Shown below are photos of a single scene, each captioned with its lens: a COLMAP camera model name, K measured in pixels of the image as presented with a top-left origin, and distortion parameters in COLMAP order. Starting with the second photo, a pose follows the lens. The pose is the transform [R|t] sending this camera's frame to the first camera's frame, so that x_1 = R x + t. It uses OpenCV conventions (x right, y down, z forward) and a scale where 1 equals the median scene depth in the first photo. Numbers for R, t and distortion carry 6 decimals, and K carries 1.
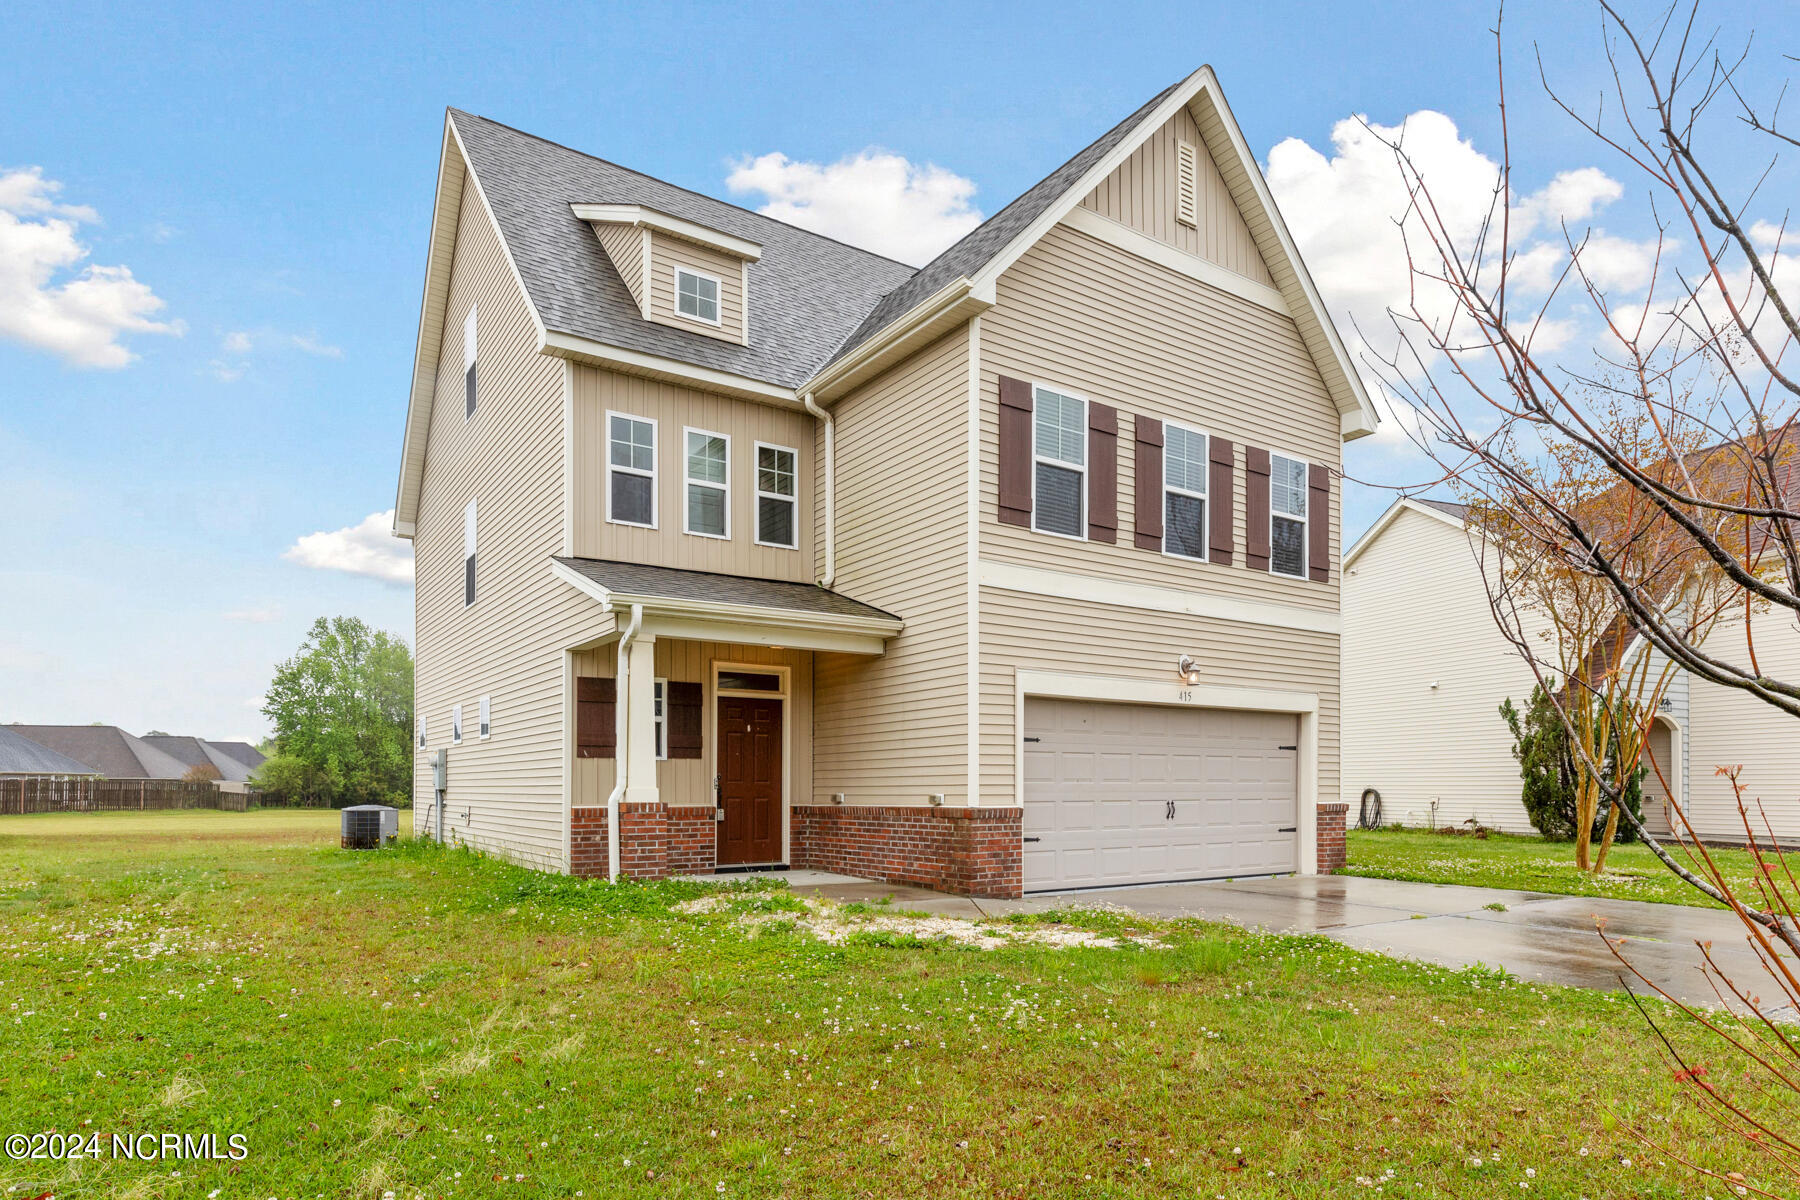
lens RADIAL K [[867.8, 0, 792.1], [0, 867.8, 642.1], [0, 0, 1]] dist [-0.000361, -0.000289]
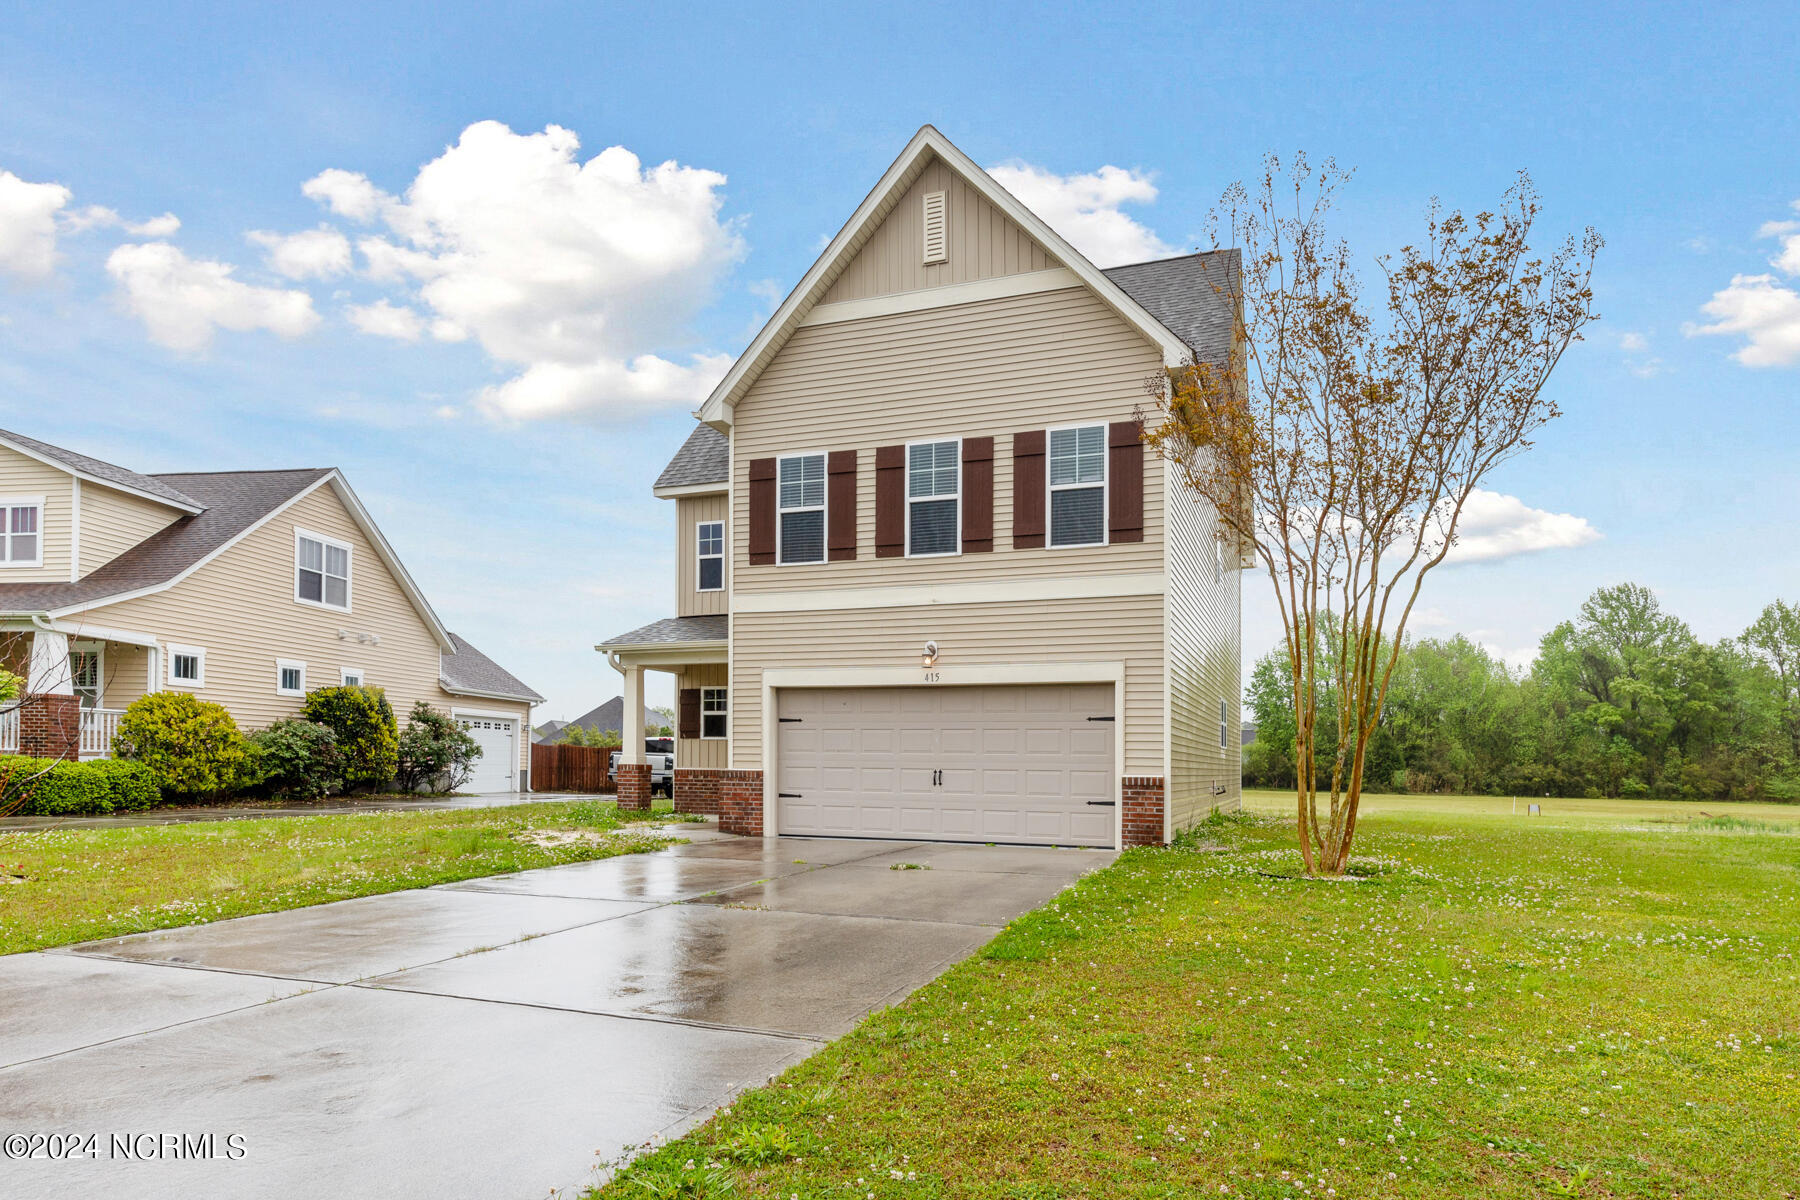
lens RADIAL K [[834.1, 0, 966.1], [0, 834.1, 596.8], [0, 0, 1]] dist [0.001288, 0.000011]
pose [[0.708677, -0.131588, -0.693153, 1.240751], [0.104429, 0.991196, -0.081401, 0.050754], [0.697761, -0.014698, 0.716179, 0.243862]]
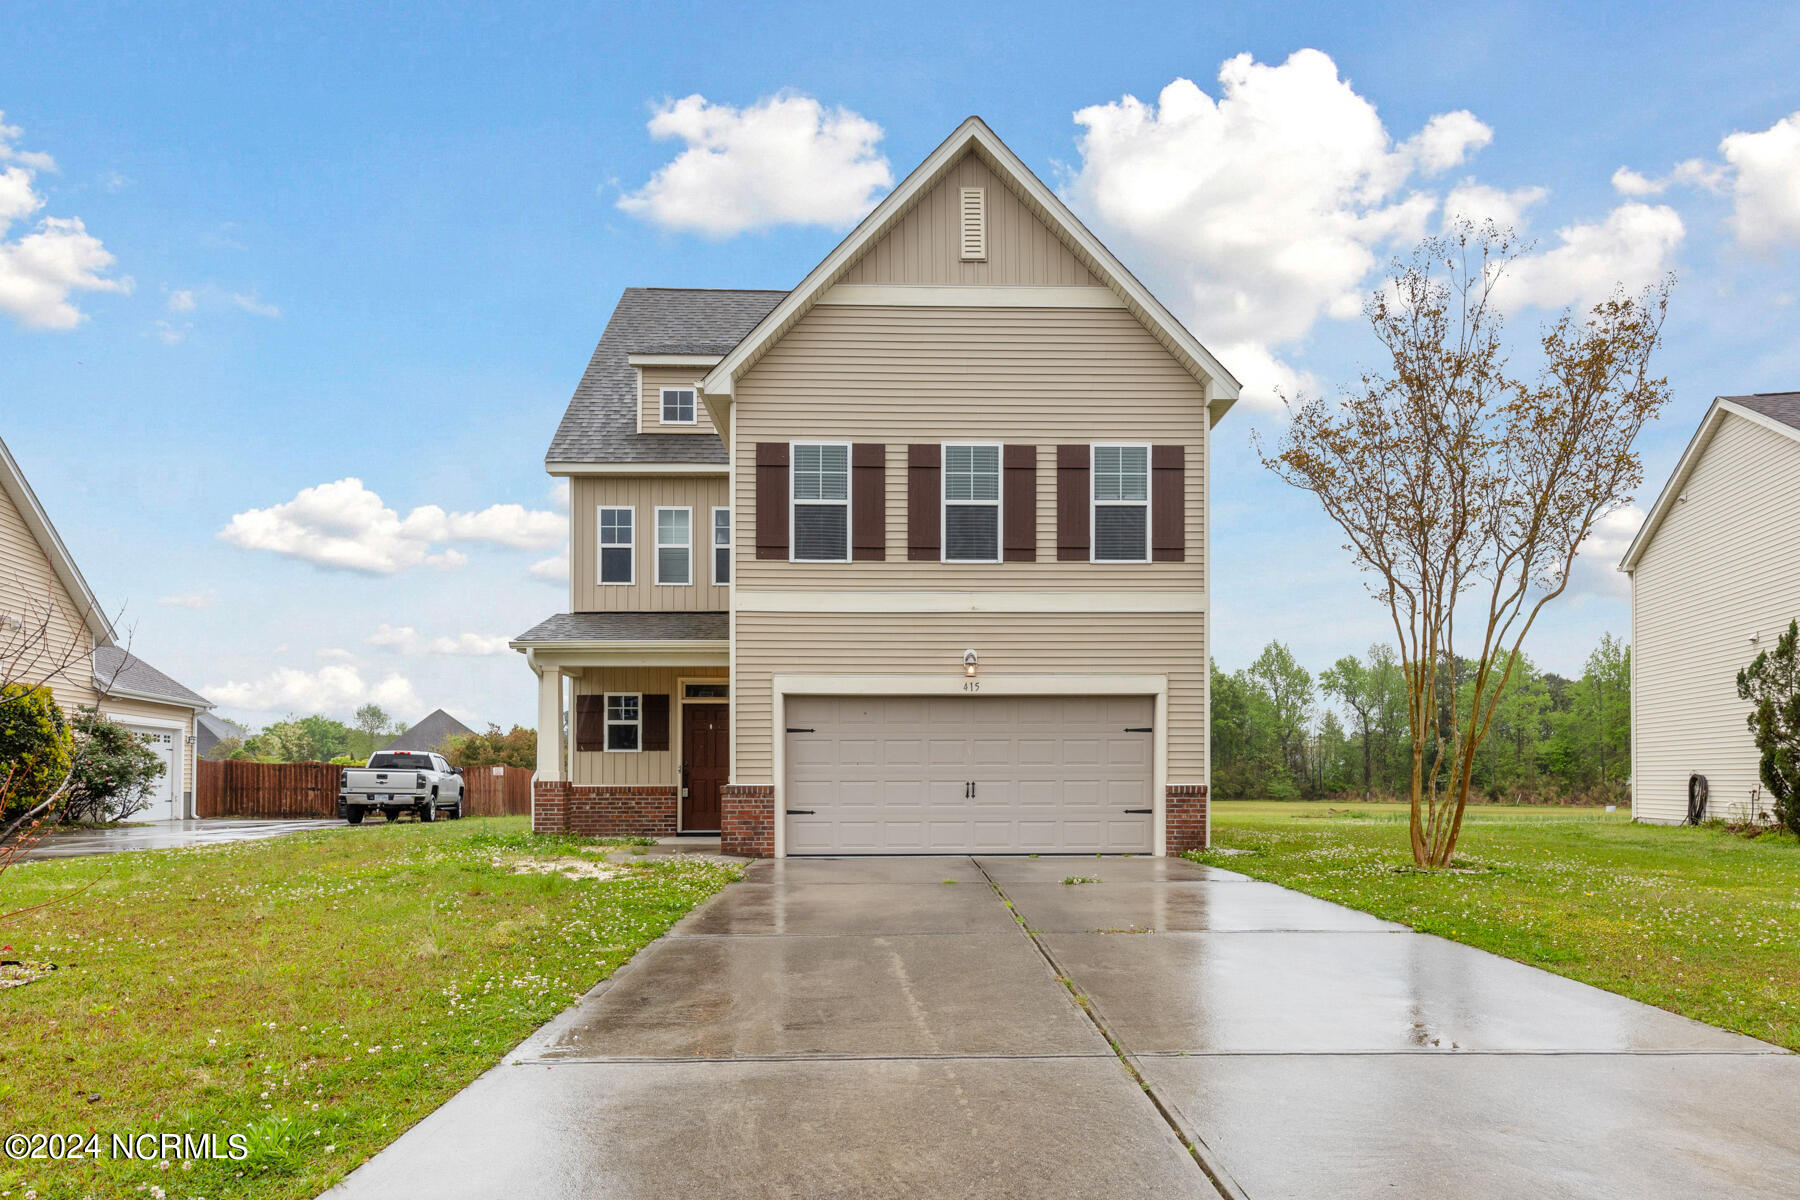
lens RADIAL K [[822.5, 0, 901.4], [0, 822.5, 620.9], [0, 0, 1]] dist [0.001084, -0.000023]
pose [[0.889363, -0.087941, -0.448664, 0.840102], [0.076995, 0.996120, -0.042623, 0.016303], [0.450671, 0.003363, 0.892684, 0.021190]]
